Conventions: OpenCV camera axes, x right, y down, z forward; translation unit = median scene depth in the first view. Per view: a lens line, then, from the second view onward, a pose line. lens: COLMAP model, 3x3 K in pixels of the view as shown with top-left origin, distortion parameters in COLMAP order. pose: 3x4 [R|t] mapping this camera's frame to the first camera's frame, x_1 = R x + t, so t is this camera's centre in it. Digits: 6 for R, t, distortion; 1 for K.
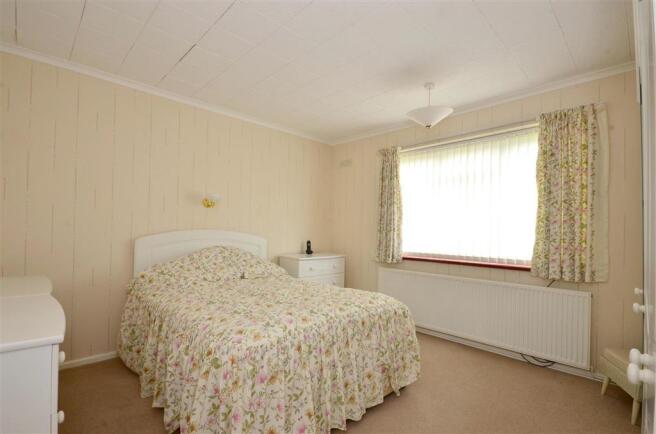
lens RADIAL K [[313.9, 0, 325.2], [0, 313.9, 226.0], [0, 0, 1]] dist [-0.001707, -0.000040]
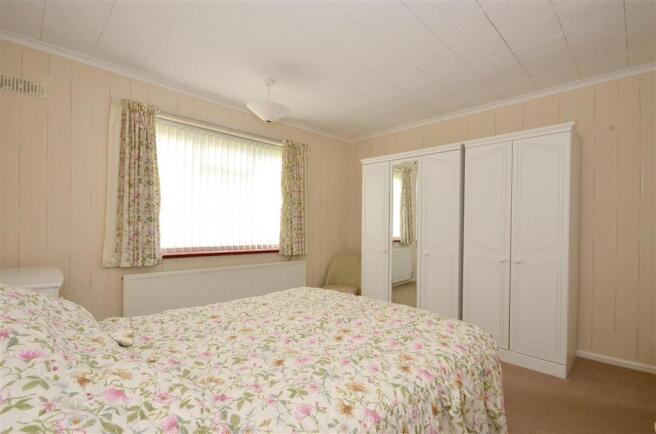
lens RADIAL K [[313.9, 0, 325.2], [0, 313.9, 226.0], [0, 0, 1]] dist [-0.001707, -0.000040]
pose [[0.001236, -0.015033, 0.999886, -0.618990], [-0.027930, 0.999496, 0.015062, 0.004123], [-0.999609, -0.027946, 0.000815, 0.702573]]
